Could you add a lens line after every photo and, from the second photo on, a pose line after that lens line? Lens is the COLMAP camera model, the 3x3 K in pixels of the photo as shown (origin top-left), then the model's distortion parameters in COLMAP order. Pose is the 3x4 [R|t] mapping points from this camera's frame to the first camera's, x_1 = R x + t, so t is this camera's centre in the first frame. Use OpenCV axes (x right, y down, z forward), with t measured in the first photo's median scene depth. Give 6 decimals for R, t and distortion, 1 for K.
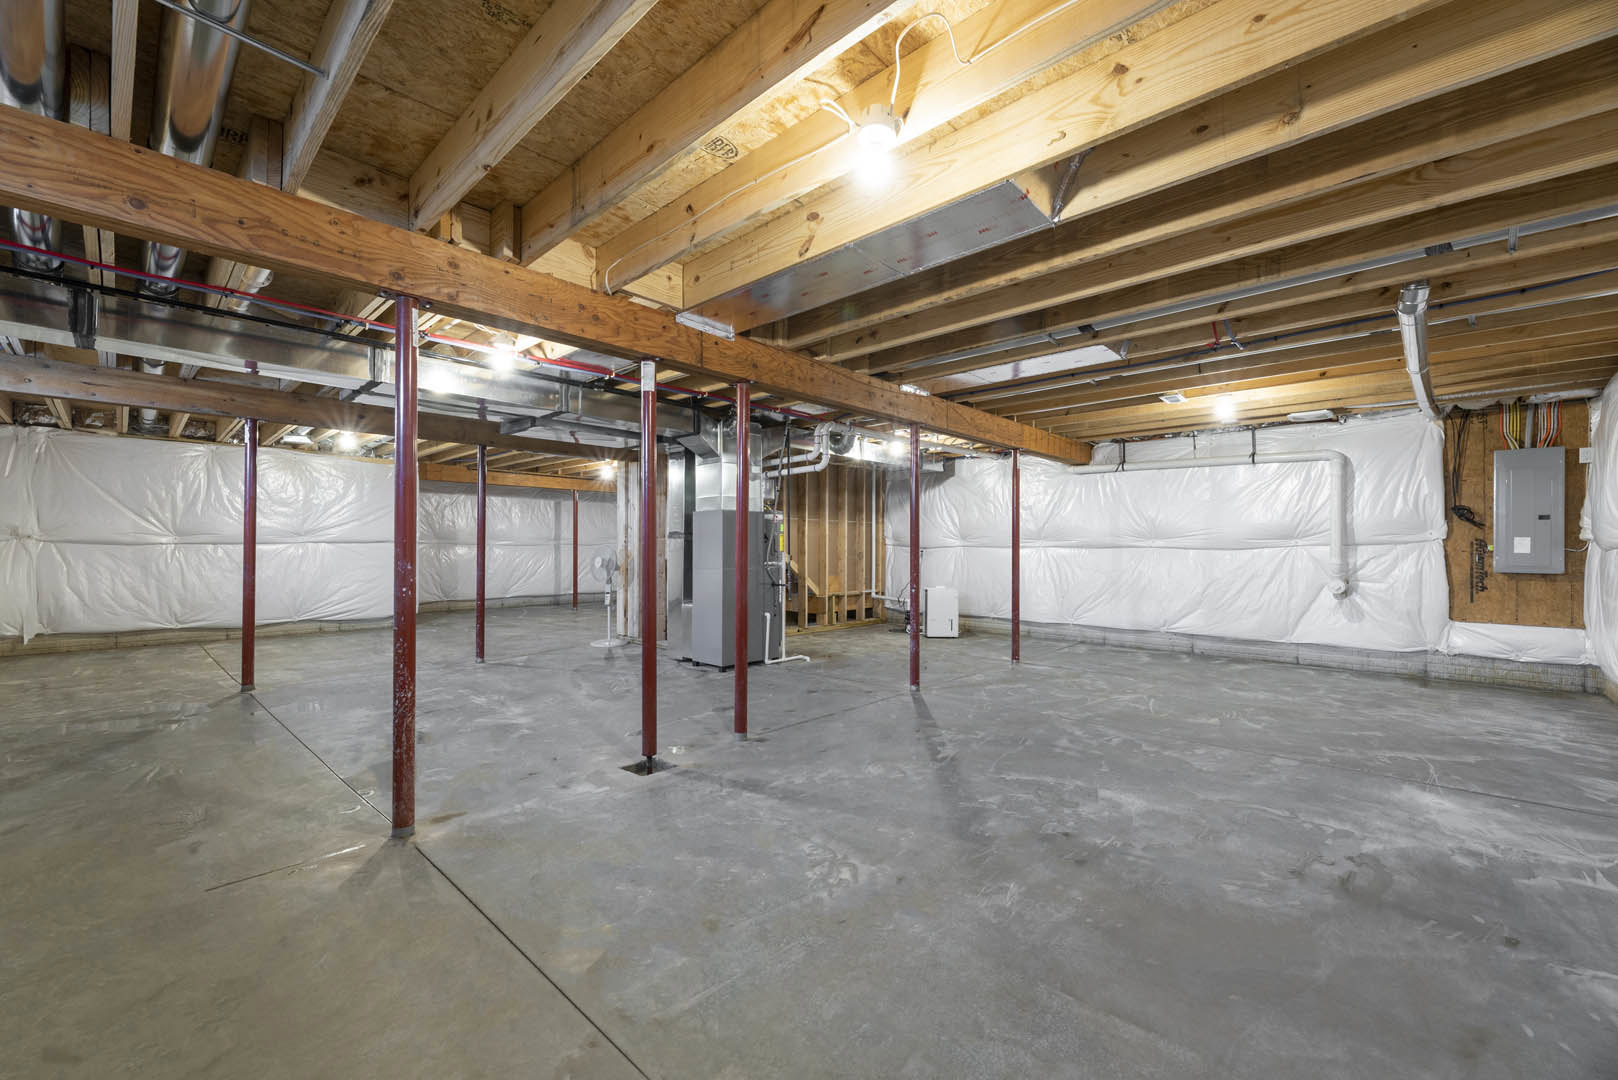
lens RADIAL K [[654.9, 0, 804.2], [0, 654.9, 542.7], [0, 0, 1]] dist [-0.002234, -0.001362]
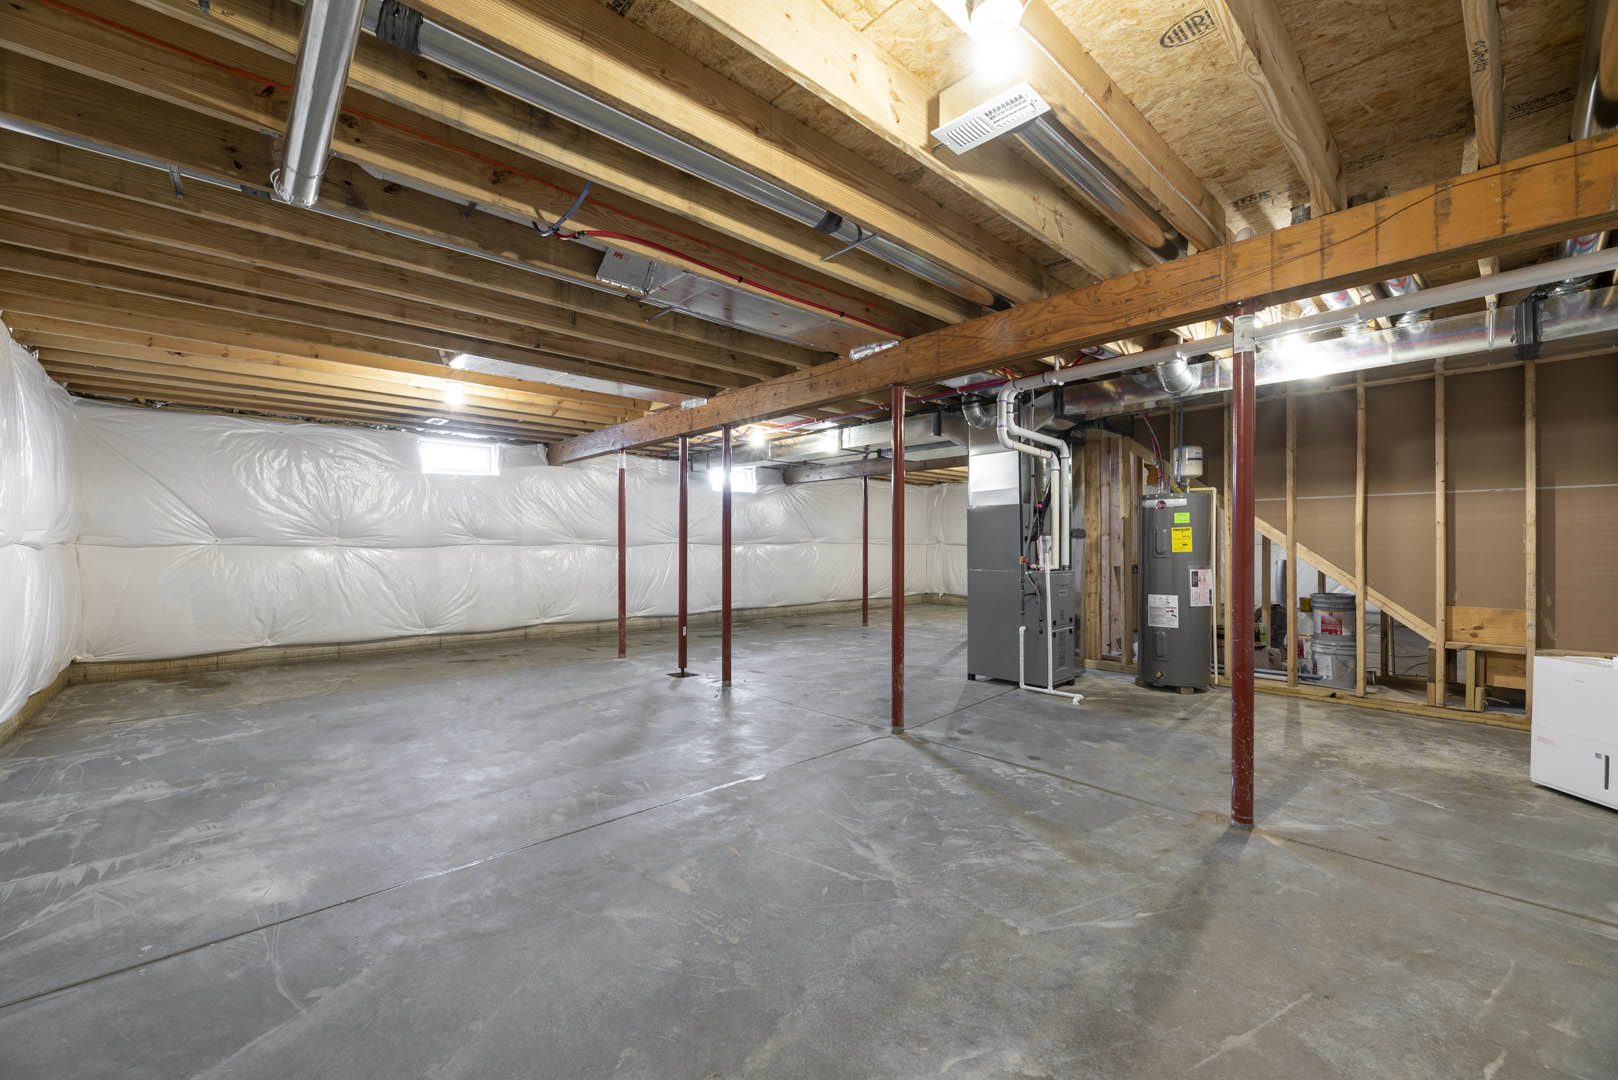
lens RADIAL K [[654.9, 0, 804.0], [0, 654.9, 545.1], [0, 0, 1]] dist [-0.002234, -0.001362]
pose [[-0.076988, -0.004303, -0.997023, 1.499266], [0.004516, 0.999979, -0.004665, 0.013805], [0.997022, -0.004862, -0.076967, 1.508939]]
